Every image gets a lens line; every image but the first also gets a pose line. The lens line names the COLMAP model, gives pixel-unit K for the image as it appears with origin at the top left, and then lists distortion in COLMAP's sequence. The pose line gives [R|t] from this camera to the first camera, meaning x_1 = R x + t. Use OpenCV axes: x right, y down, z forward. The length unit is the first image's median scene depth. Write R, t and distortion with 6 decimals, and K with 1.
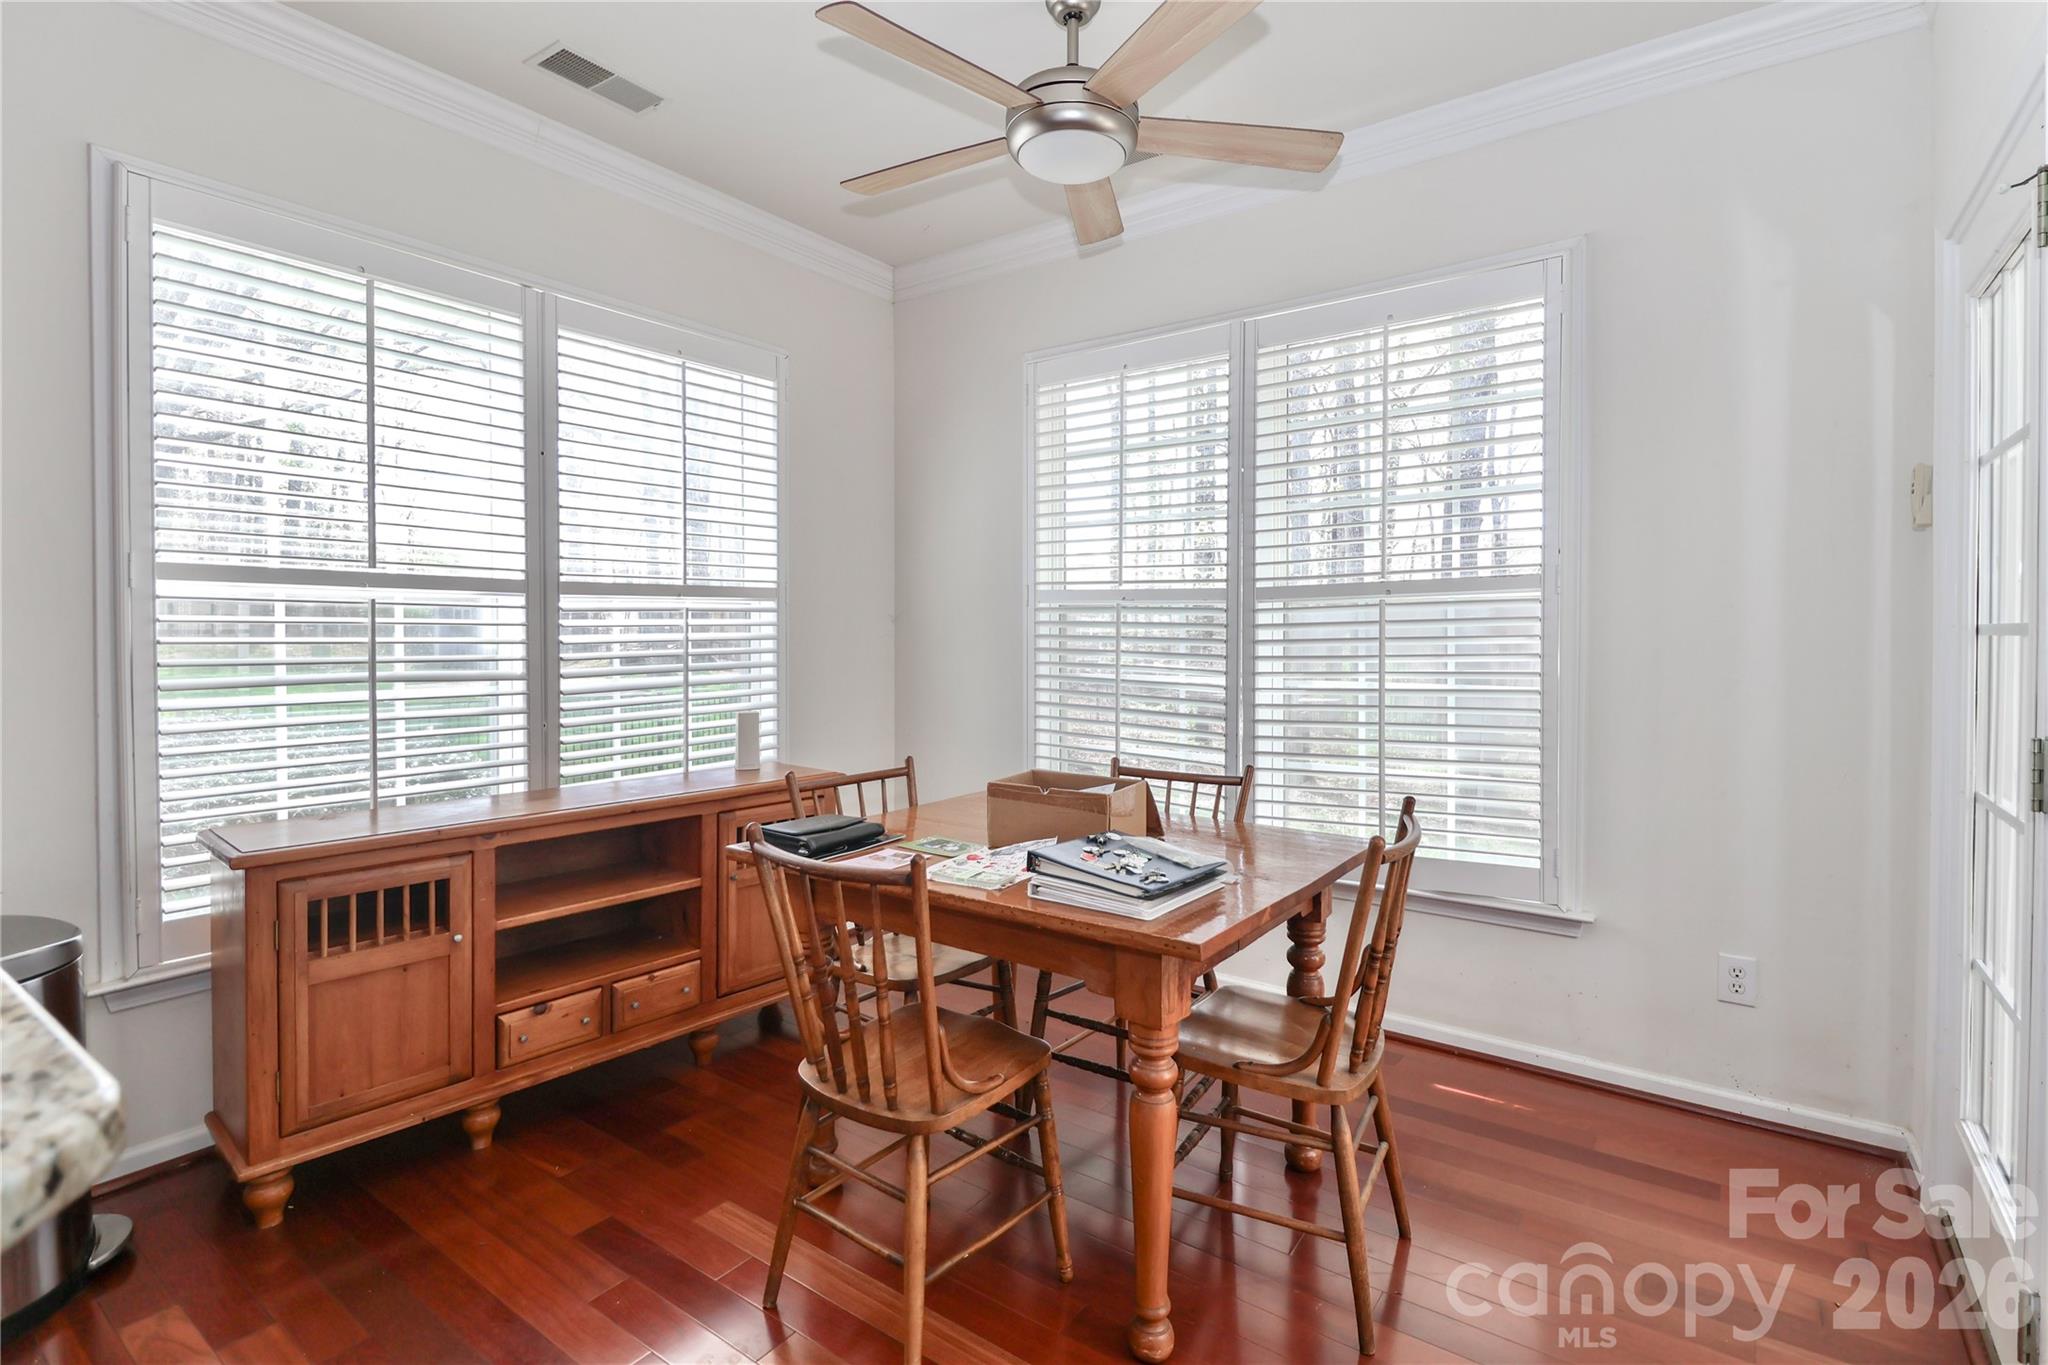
lens RADIAL K [[965.9, 0, 1021.9], [0, 965.9, 654.2], [0, 0, 1]] dist [0.017912, -0.000323]
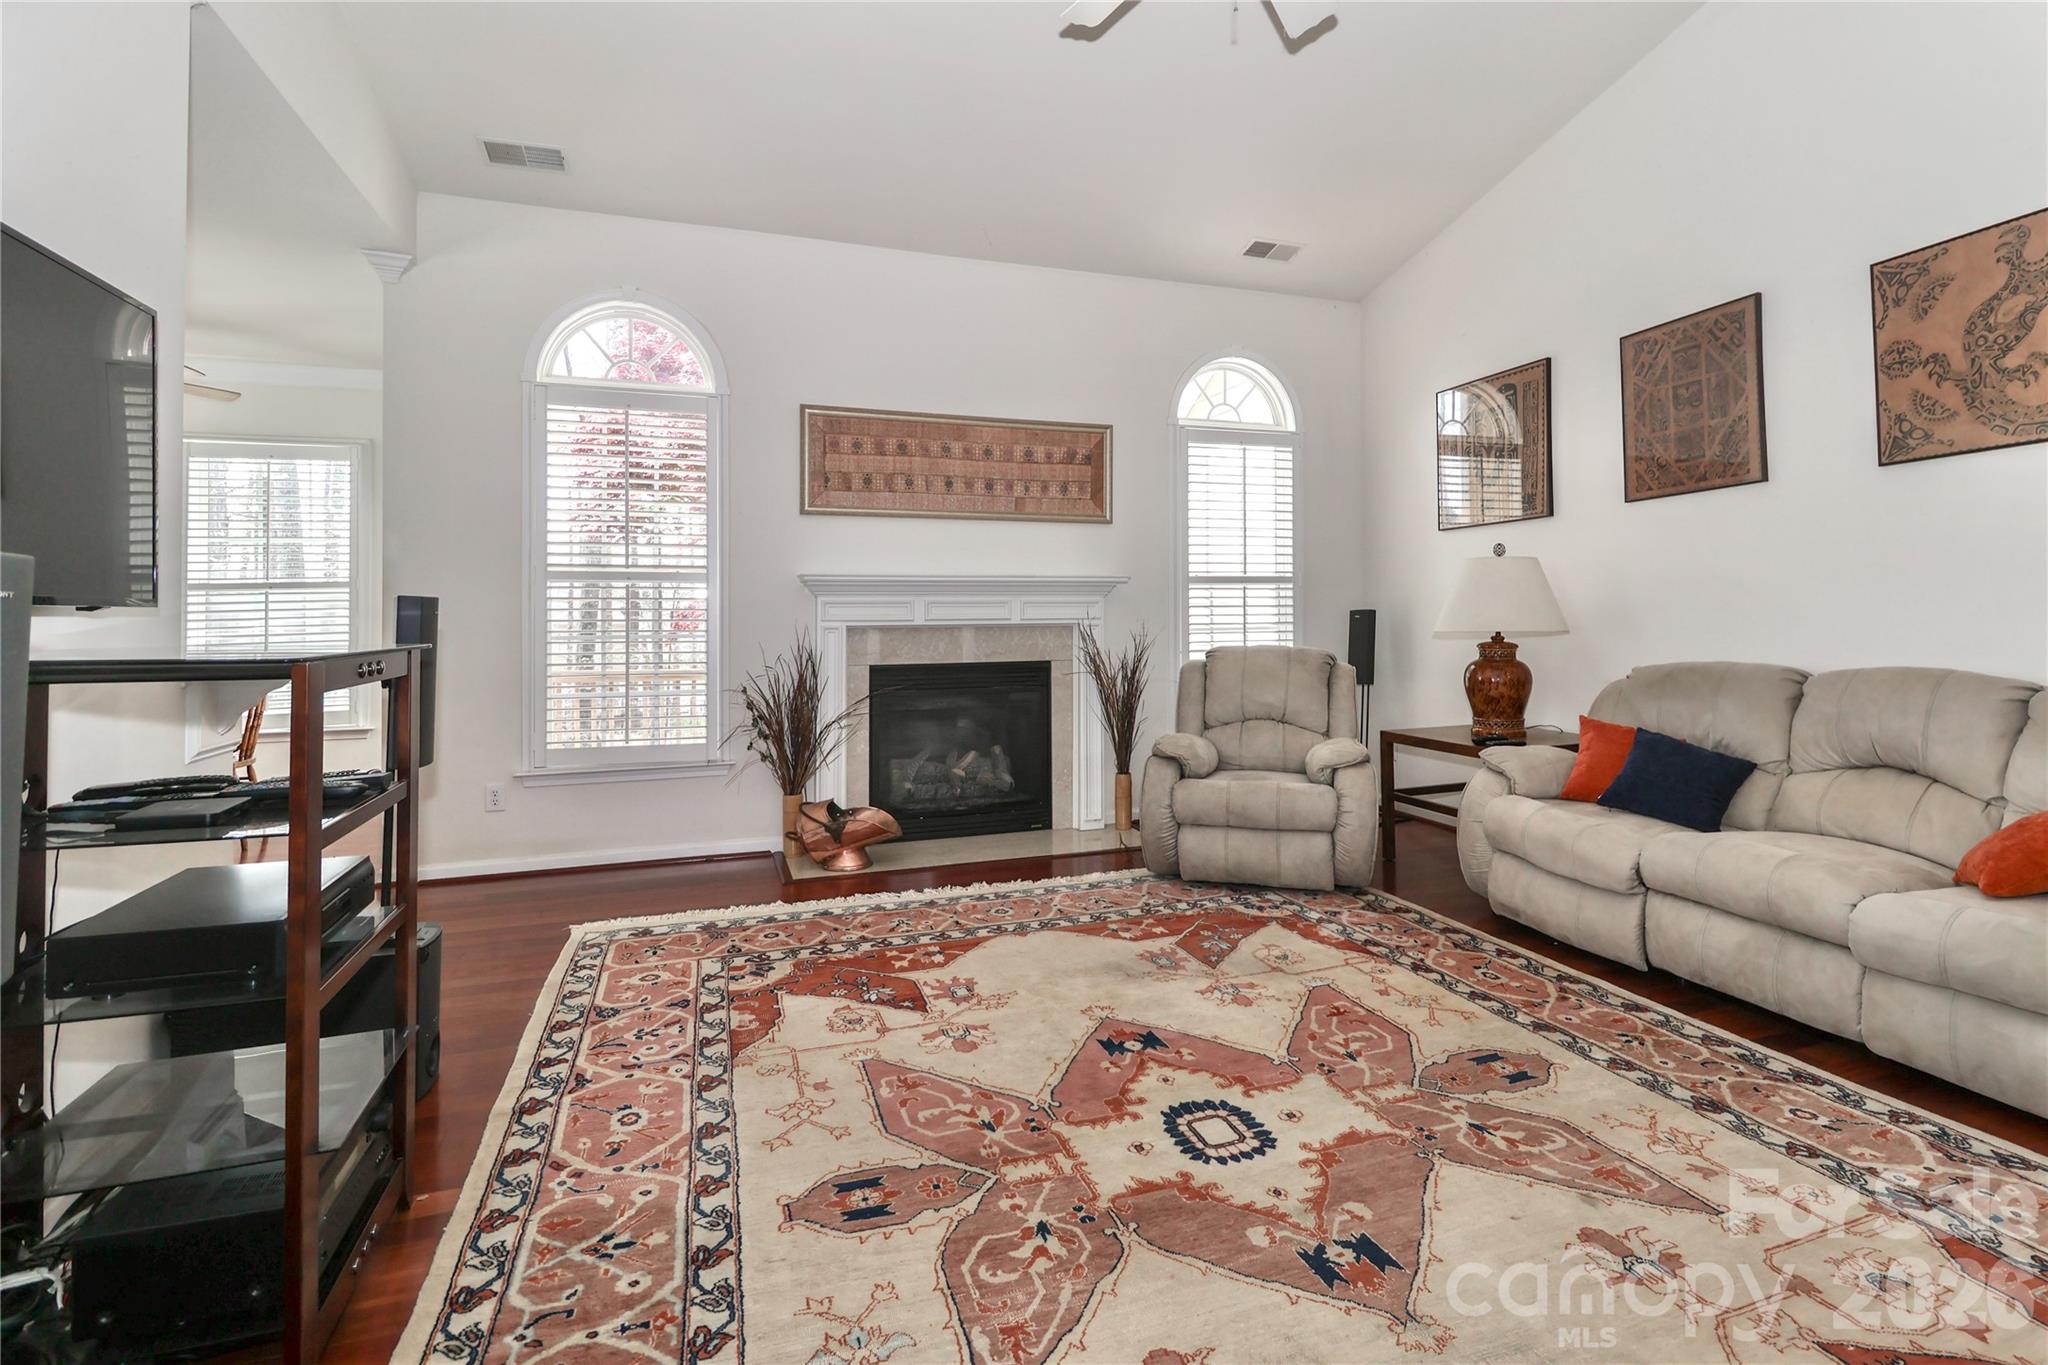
lens RADIAL K [[982.5, 0, 1050.5], [0, 982.5, 615.1], [0, 0, 1]] dist [0.018991, -0.011862]
pose [[0.557381, -0.004004, 0.830247, -0.475199], [0.027756, 0.999519, -0.013814, 0.074524], [-0.829793, 0.030744, 0.557224, -1.657722]]
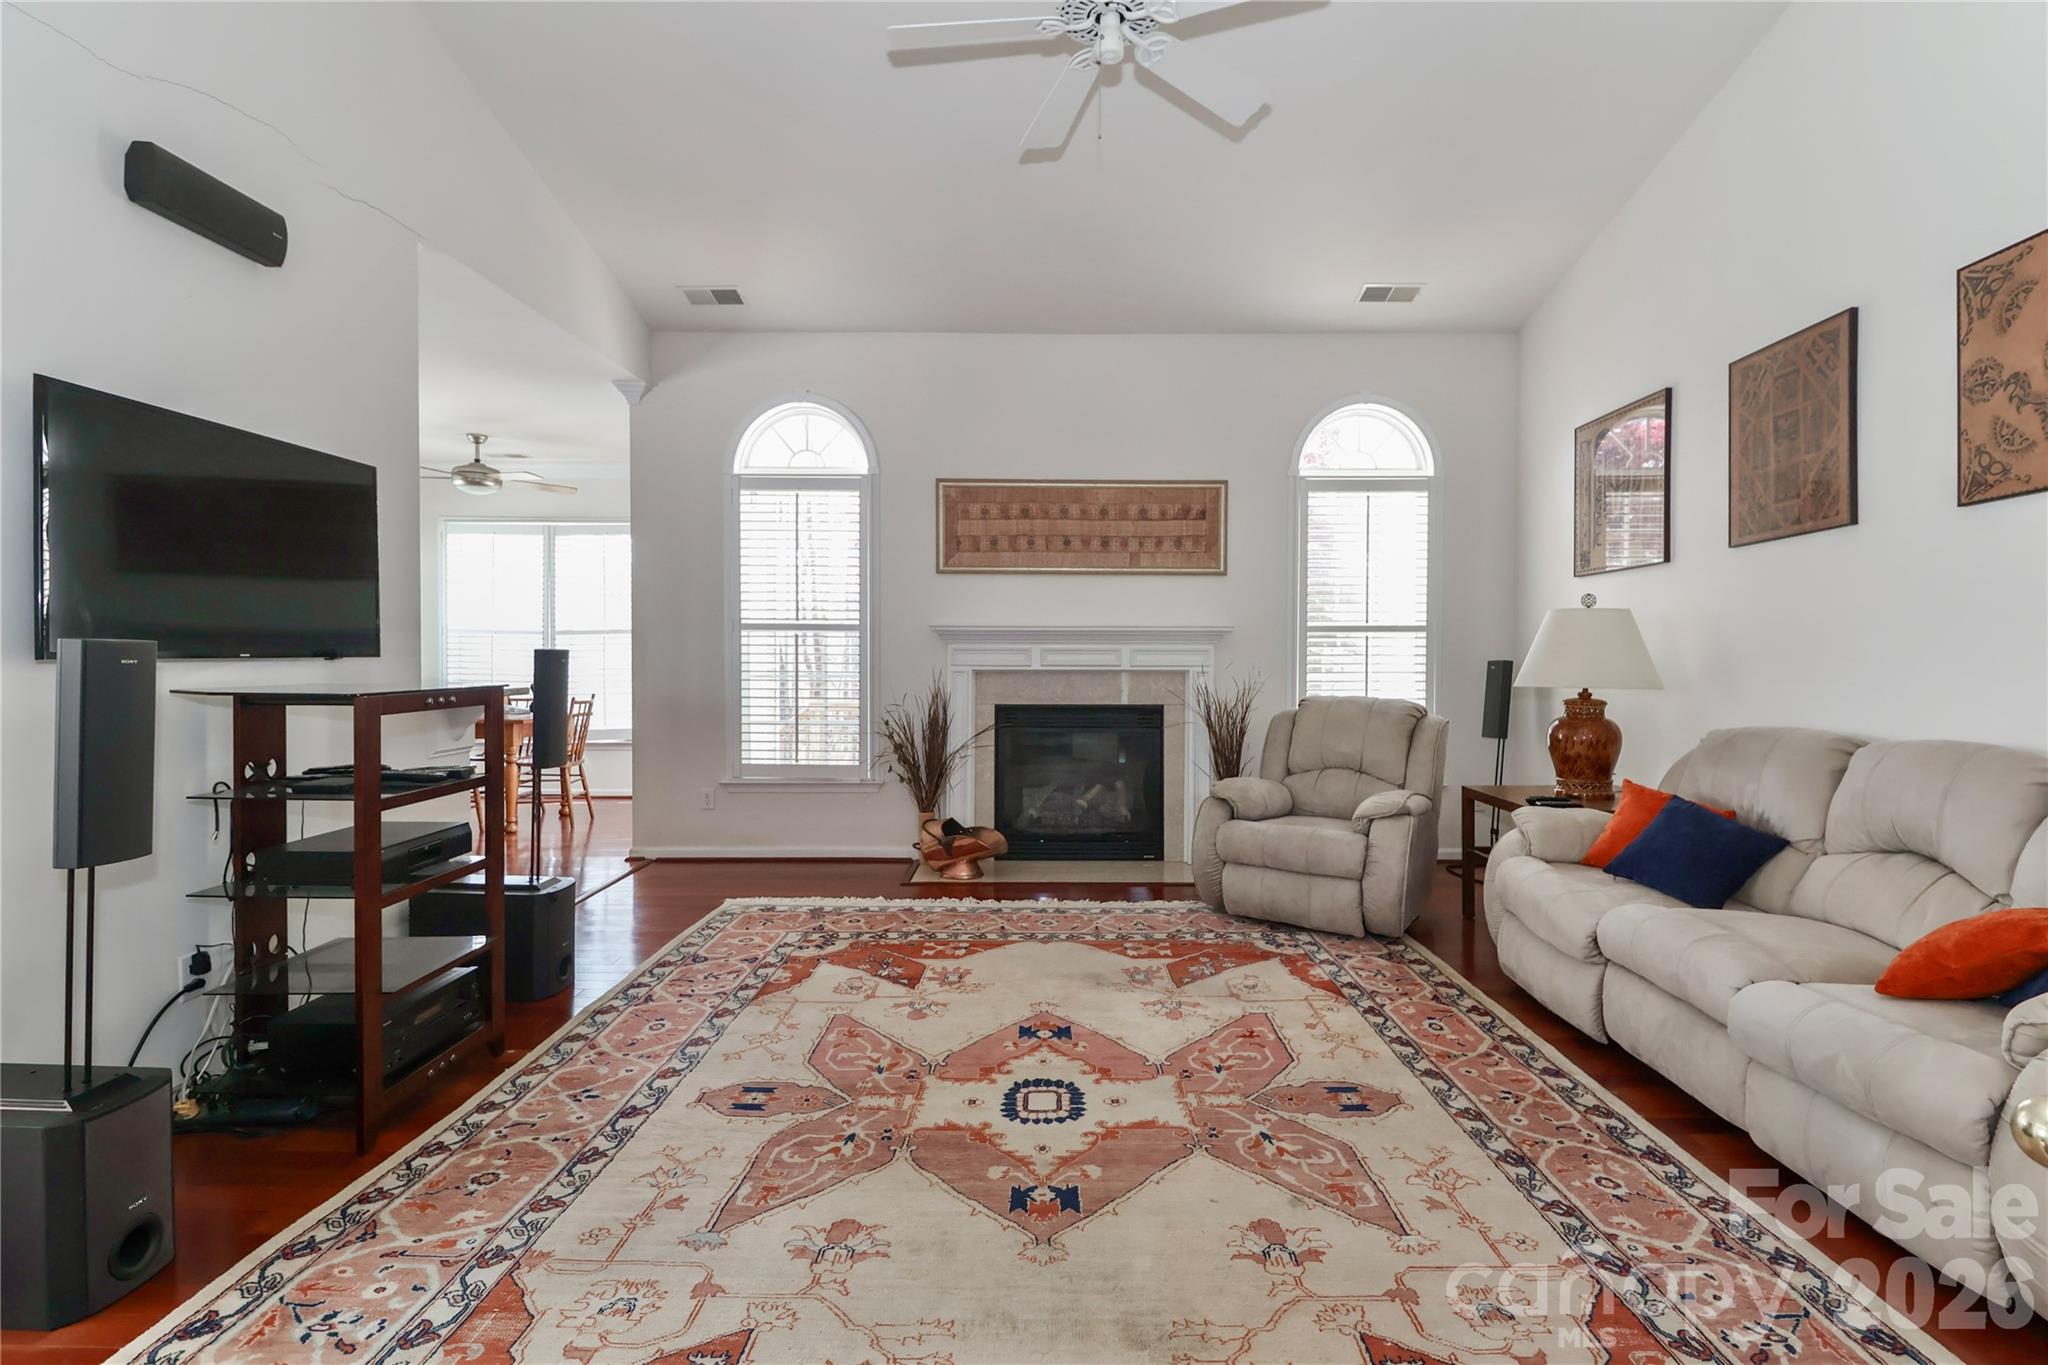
lens RADIAL K [[978.0, 0, 1053.2], [0, 978.0, 684.8], [0, 0, 1]] dist [0.019659, -0.013325]
pose [[0.802289, -0.016807, 0.596699, -0.286344], [0.011772, 0.999855, 0.012335, 0.067367], [-0.596820, -0.002872, 0.802370, -2.098913]]
